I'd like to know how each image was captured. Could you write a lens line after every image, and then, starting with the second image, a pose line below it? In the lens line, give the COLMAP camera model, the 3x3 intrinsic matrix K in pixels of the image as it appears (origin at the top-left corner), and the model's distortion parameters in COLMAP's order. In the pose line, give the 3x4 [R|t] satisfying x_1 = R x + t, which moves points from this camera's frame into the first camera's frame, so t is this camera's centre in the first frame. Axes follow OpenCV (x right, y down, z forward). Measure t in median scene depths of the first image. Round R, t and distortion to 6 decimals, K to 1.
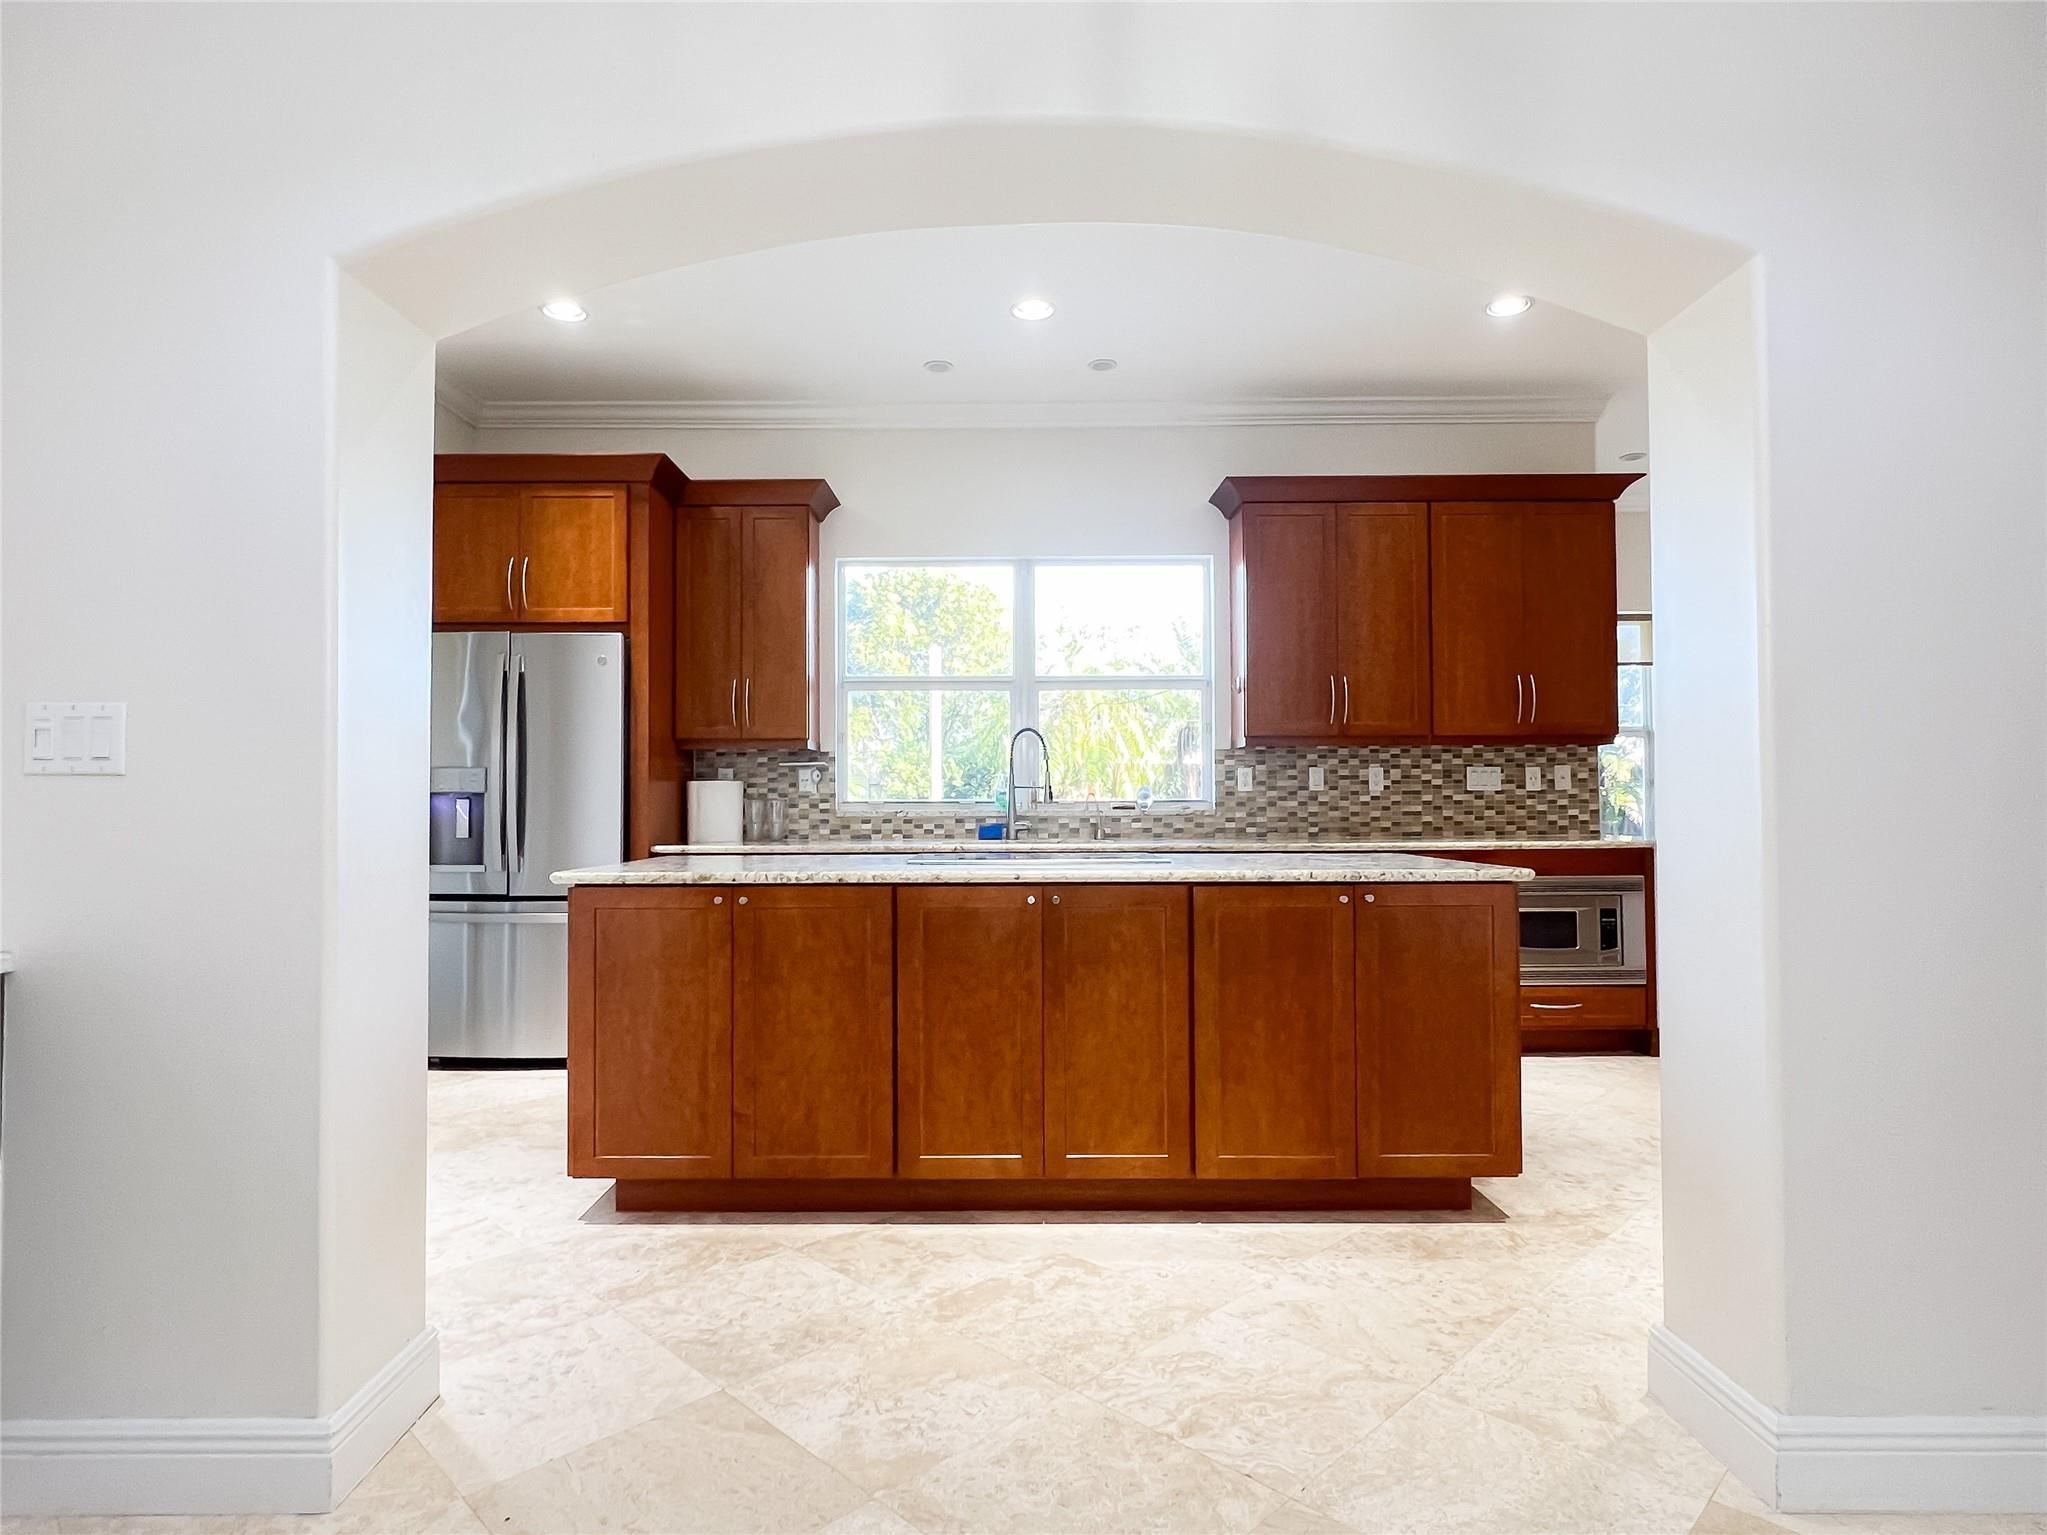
lens RADIAL K [[1122.5, 0, 1011.3], [0, 1122.5, 778.9], [0, 0, 1]] dist [0.001919, 0.000156]
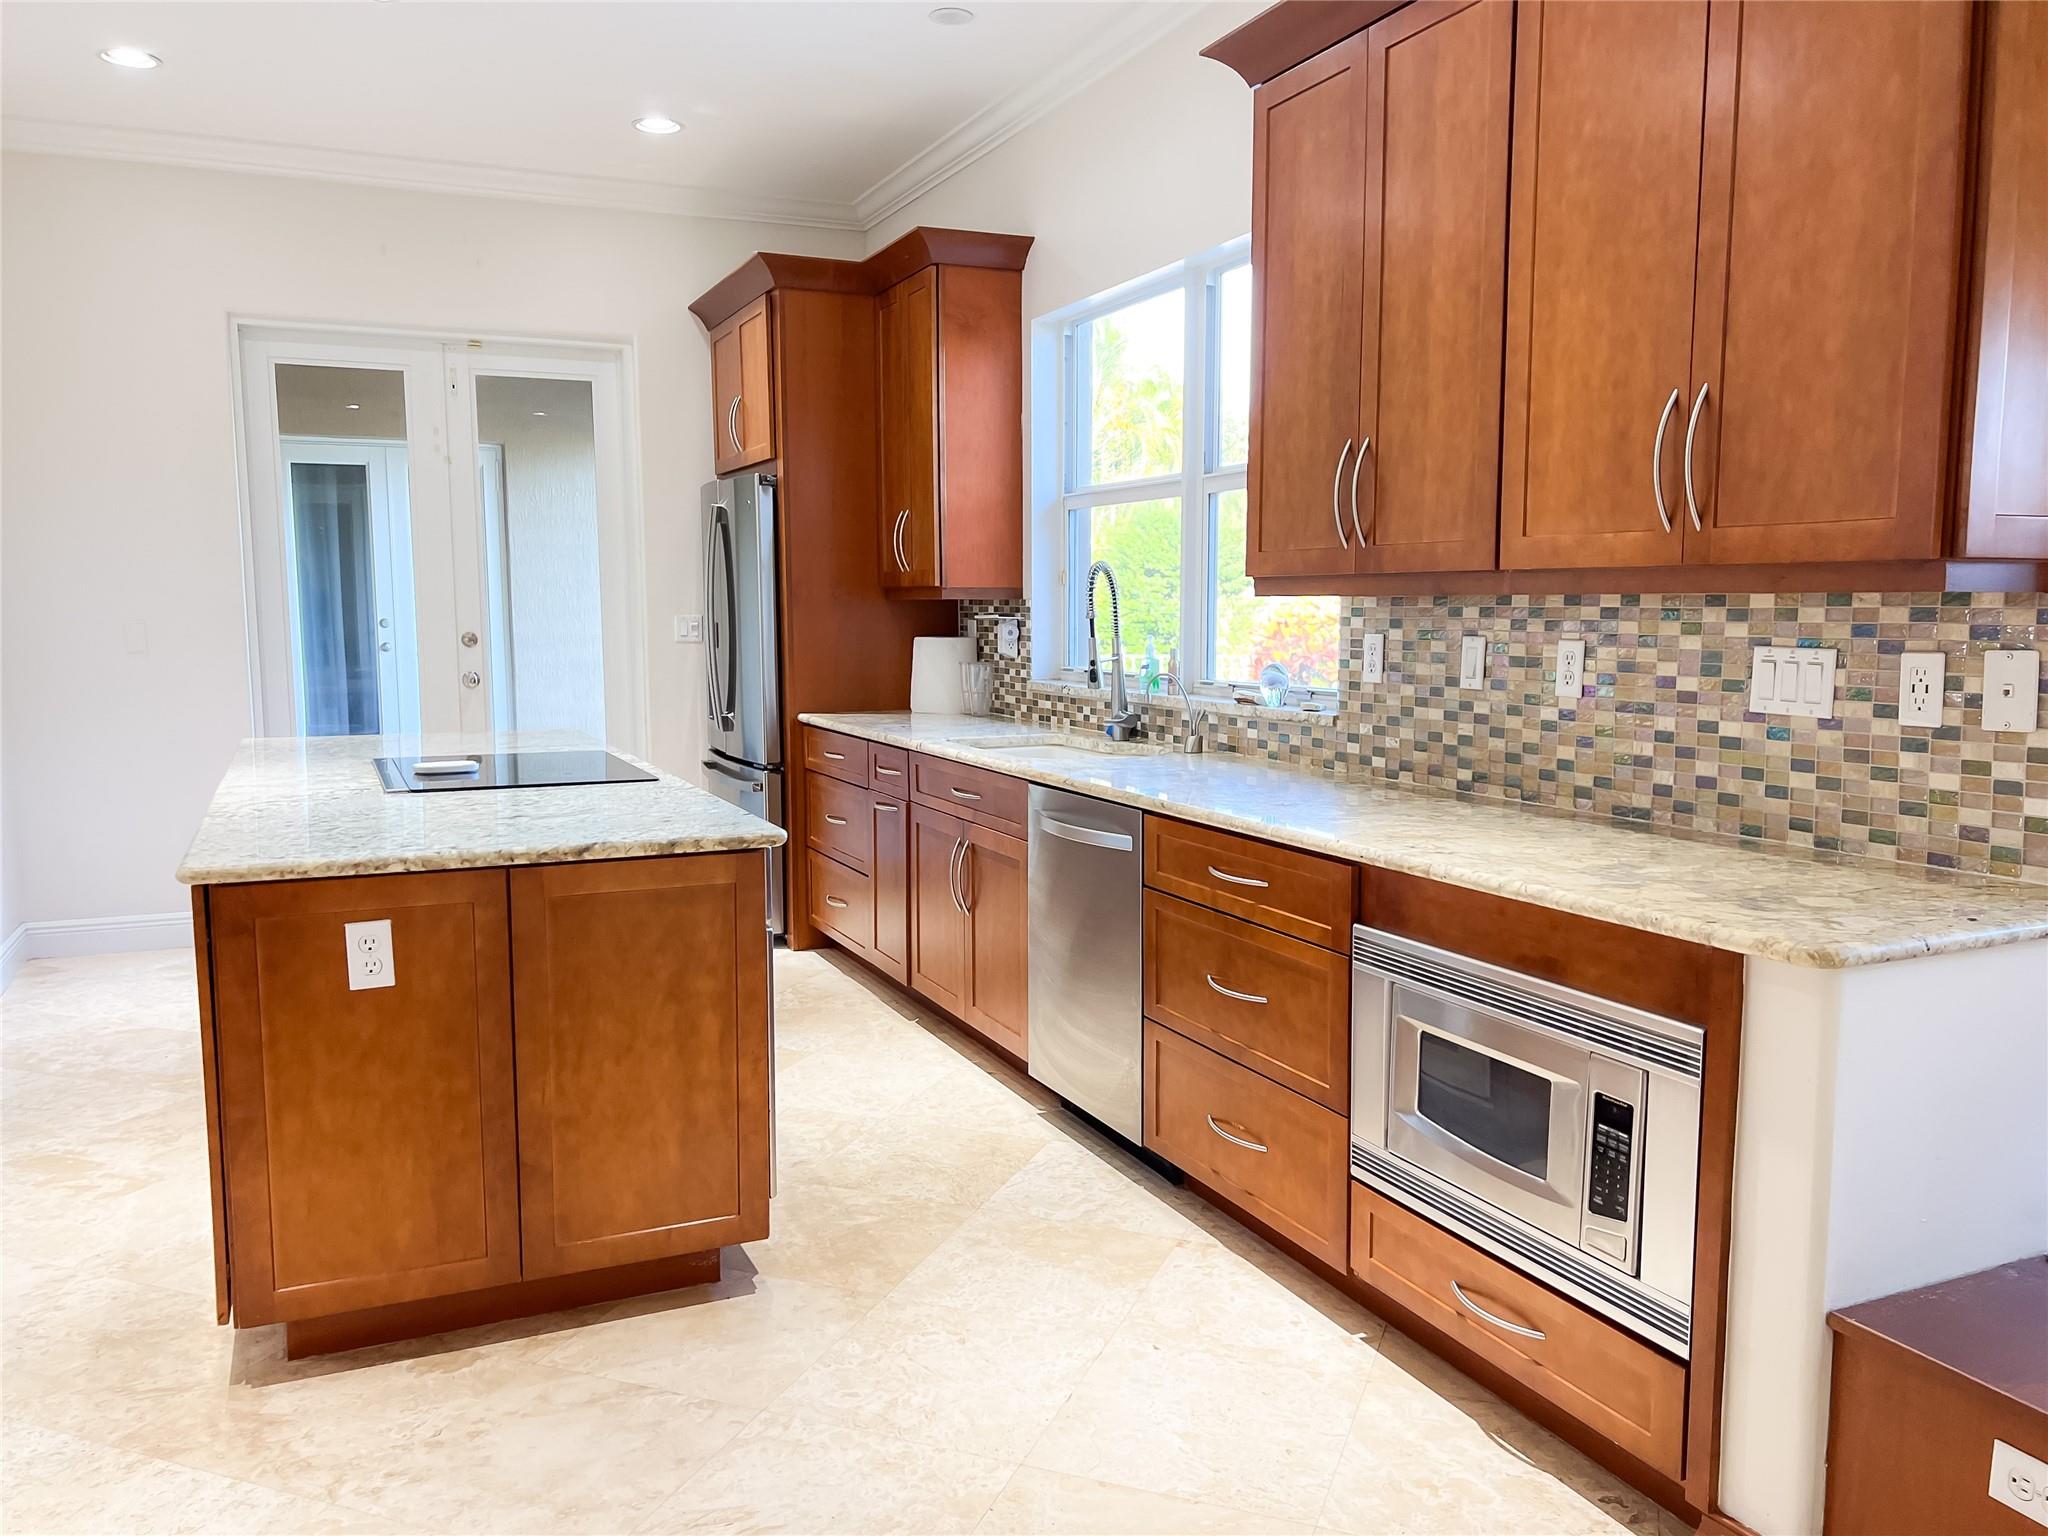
lens RADIAL K [[1568.1, 0, 1025.2], [0, 1568.1, 775.3], [0, 0, 1]] dist [0.109917, -0.155815]
pose [[0.402075, 0.106189, -0.909428, 0.784104], [0.020358, 0.991970, 0.124827, -0.038332], [0.915381, -0.068704, 0.396684, 0.585030]]
